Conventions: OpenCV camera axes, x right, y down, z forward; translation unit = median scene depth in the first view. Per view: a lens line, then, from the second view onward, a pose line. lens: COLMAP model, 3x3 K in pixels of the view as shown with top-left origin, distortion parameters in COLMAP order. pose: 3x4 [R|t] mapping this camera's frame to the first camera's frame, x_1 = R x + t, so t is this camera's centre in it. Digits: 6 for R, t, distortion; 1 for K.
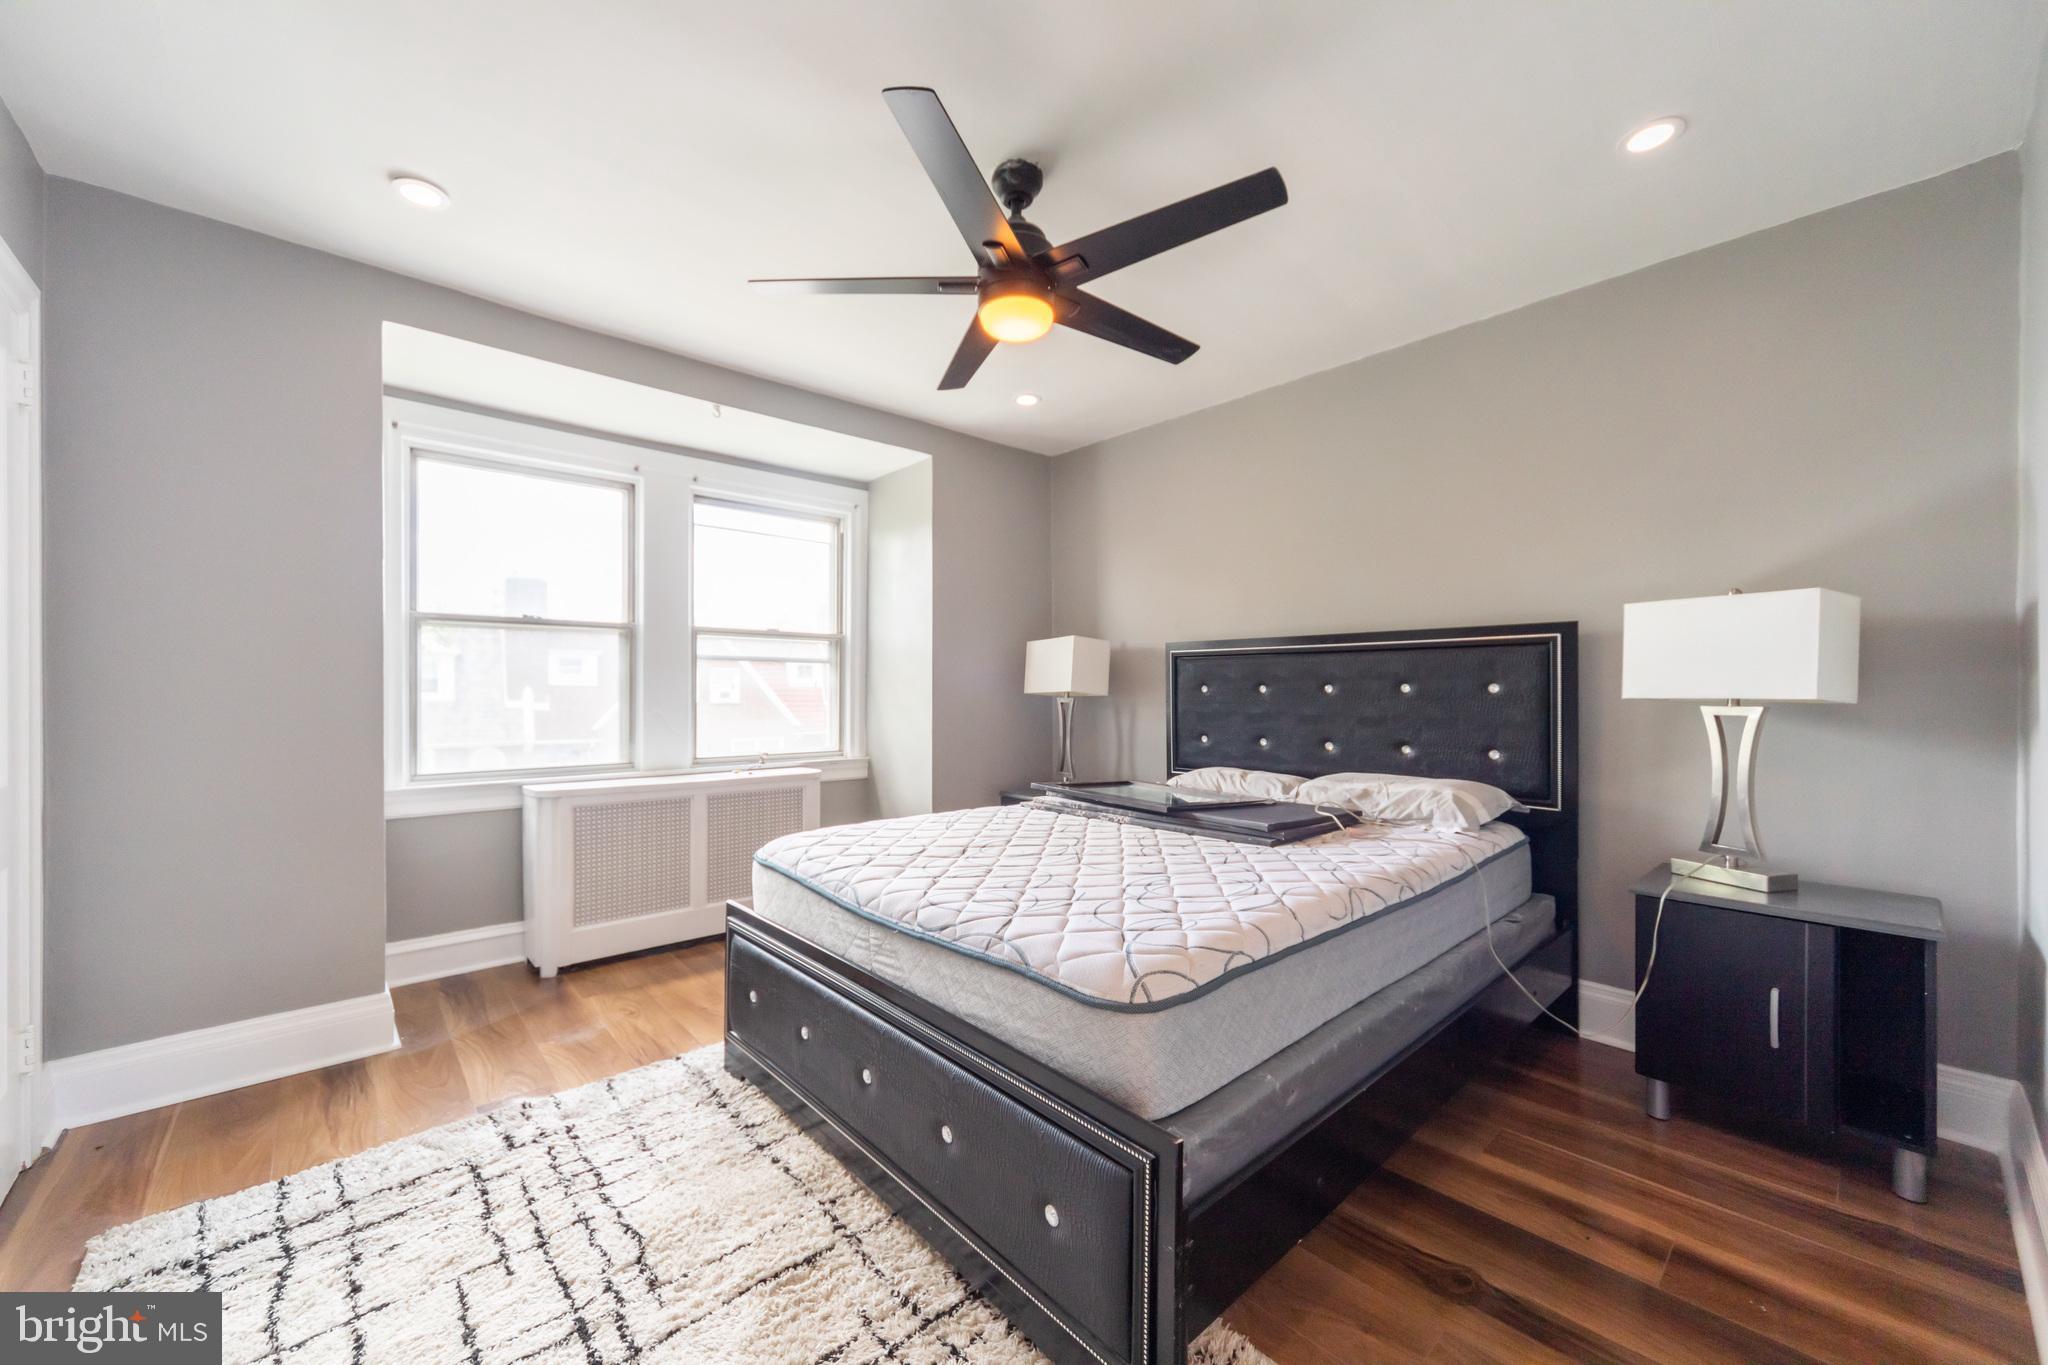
lens RADIAL K [[765.0, 0, 1024.0], [0, 765.0, 682.5], [0, 0, 1]] dist [-0.000782, -0.000059]
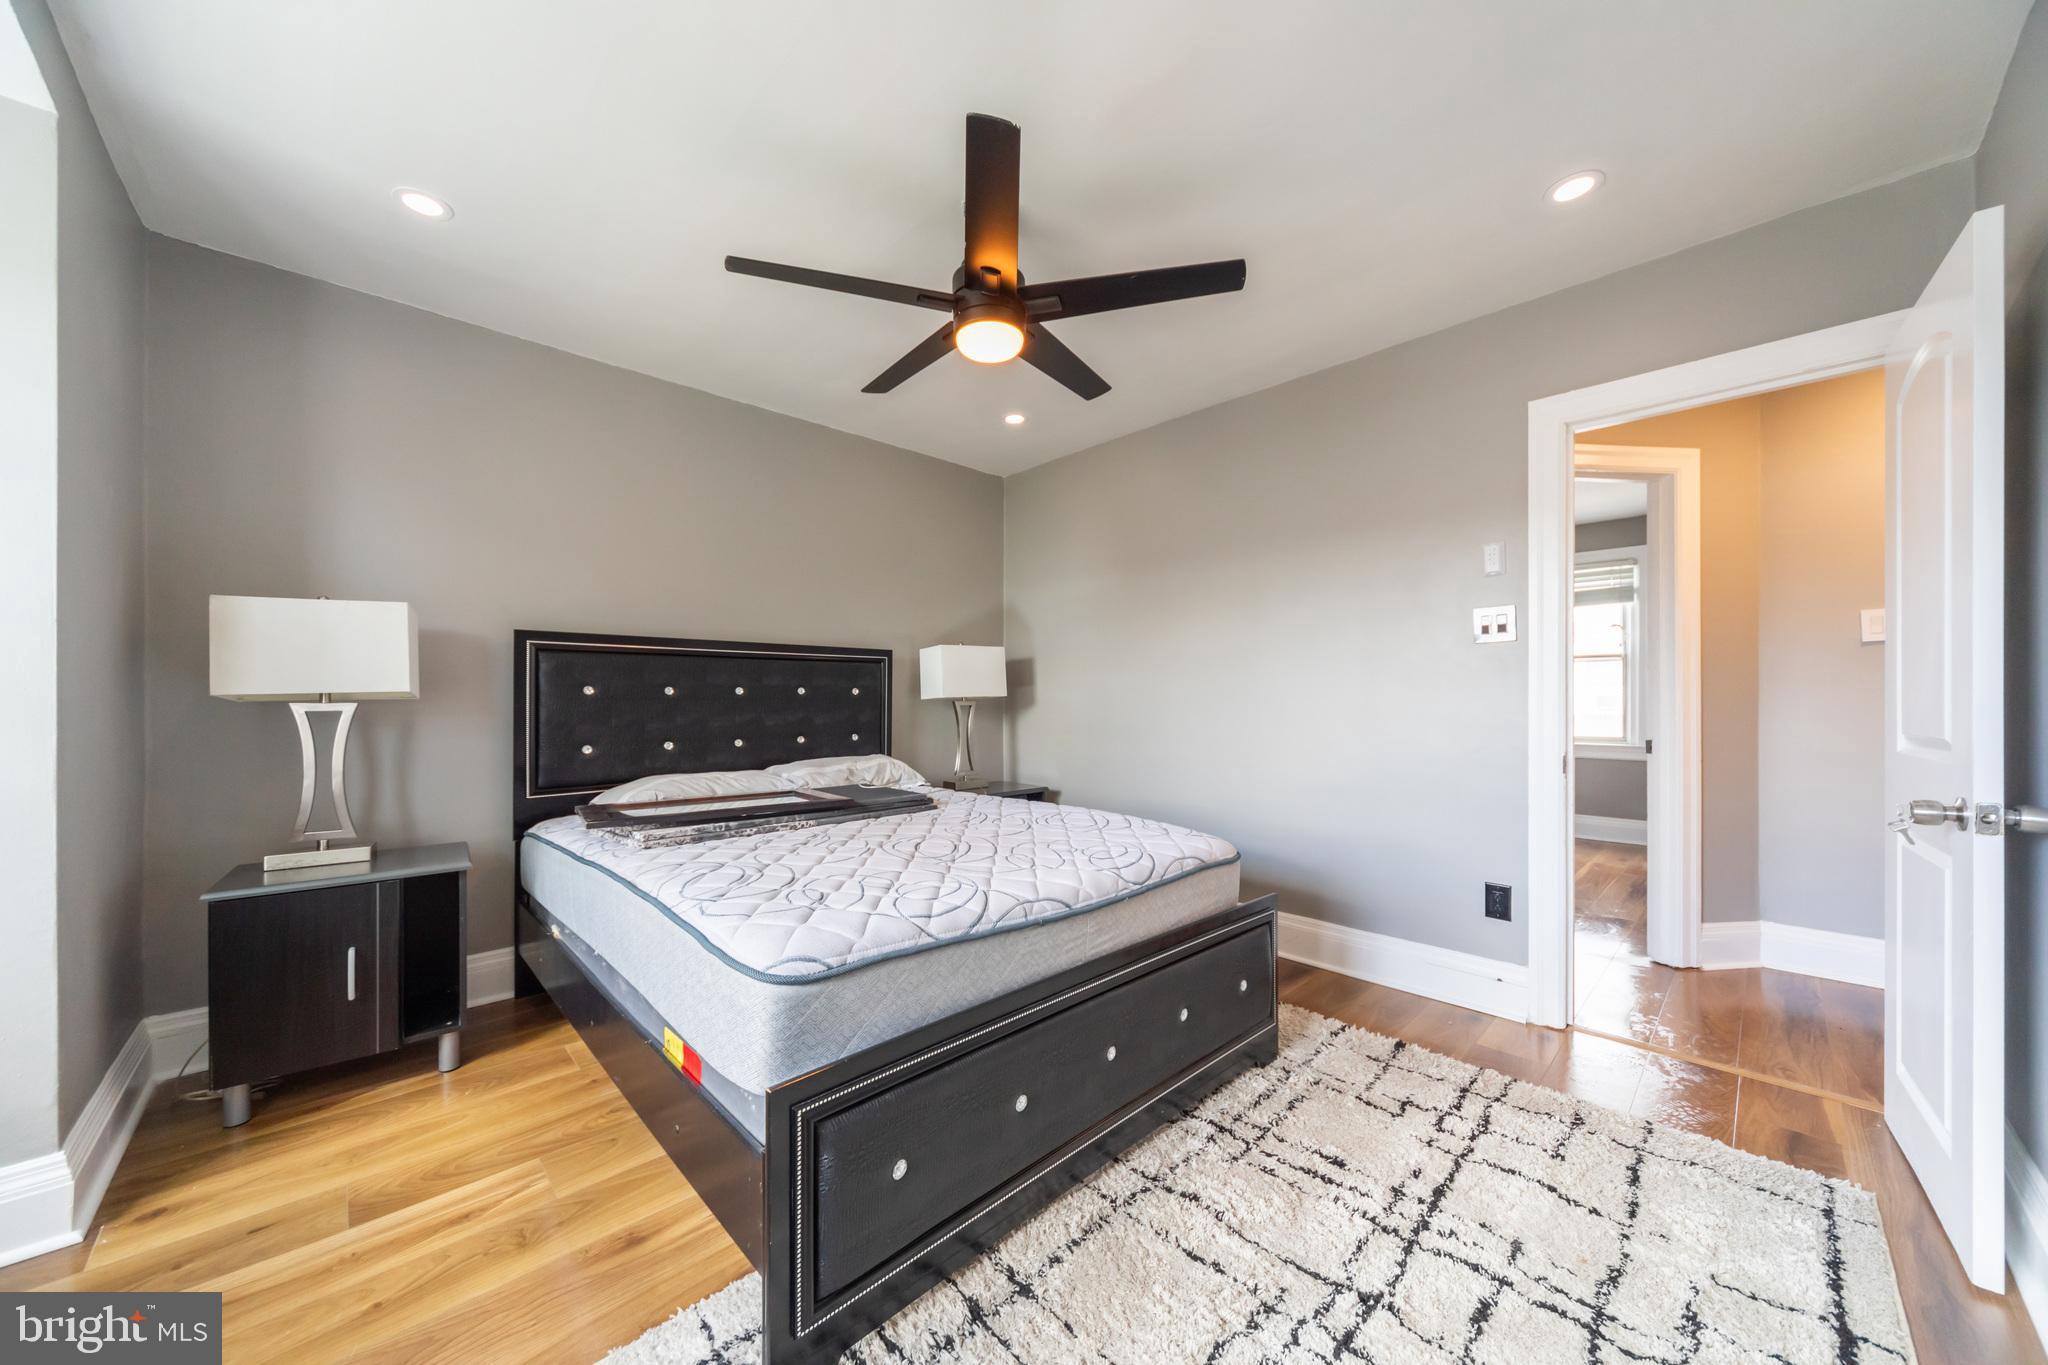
lens RADIAL K [[717.9, 0, 971.6], [0, 717.9, 683.6], [0, 0, 1]] dist [-0.026943, -0.000002]
pose [[0.000104, 0.002404, 0.999997, -0.591841], [-0.005591, 0.999981, -0.002403, 0.006924], [-0.999984, -0.005591, 0.000118, 0.598457]]
